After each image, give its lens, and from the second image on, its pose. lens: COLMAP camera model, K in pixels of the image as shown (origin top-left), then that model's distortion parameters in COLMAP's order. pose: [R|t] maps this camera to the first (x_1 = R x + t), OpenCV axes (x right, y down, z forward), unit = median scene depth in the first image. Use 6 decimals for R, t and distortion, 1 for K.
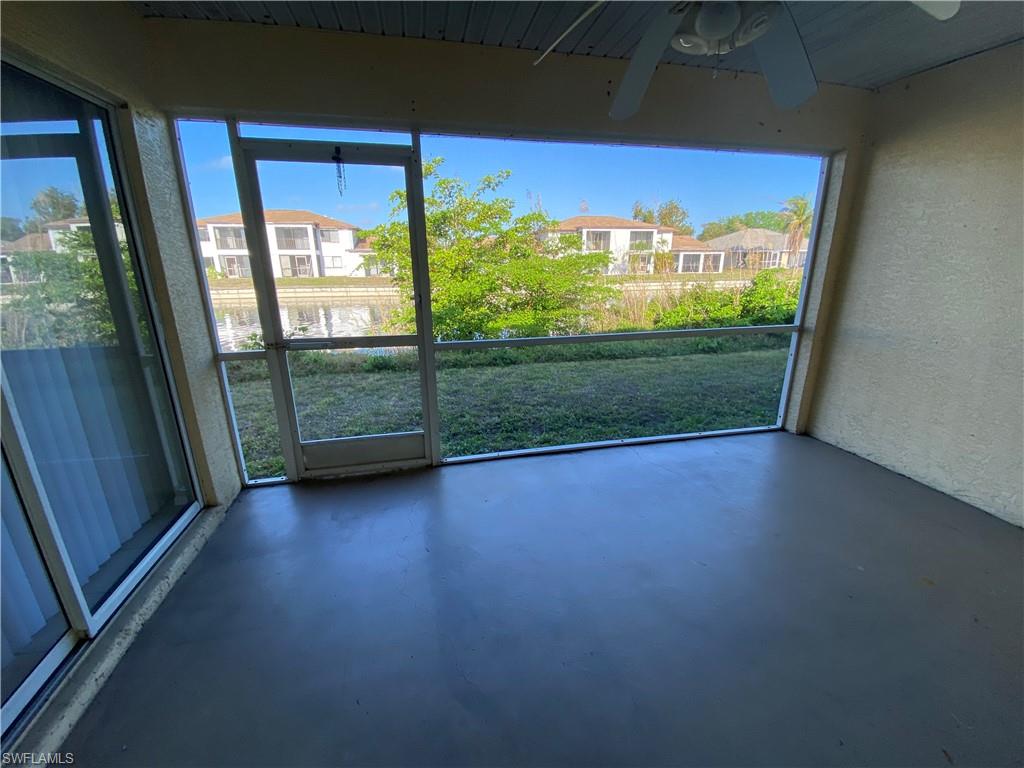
lens RADIAL K [[414.9, 0, 510.8], [0, 414.9, 380.8], [0, 0, 1]] dist [0.001707, -0.009568]
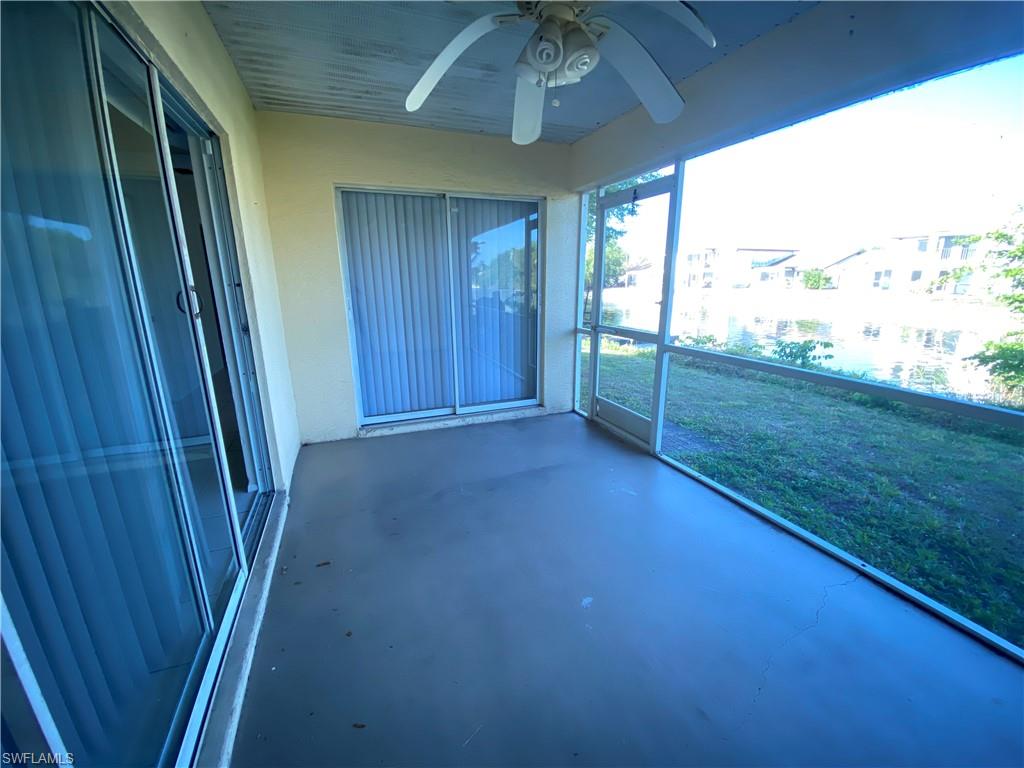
lens RADIAL K [[414.9, 0, 509.7], [0, 414.9, 382.5], [0, 0, 1]] dist [0.001707, -0.009568]
pose [[0.150264, 0.246451, -0.957436, 0.823057], [-0.263903, 0.943290, 0.201392, -0.106876], [0.952773, 0.222408, 0.206782, 0.382981]]
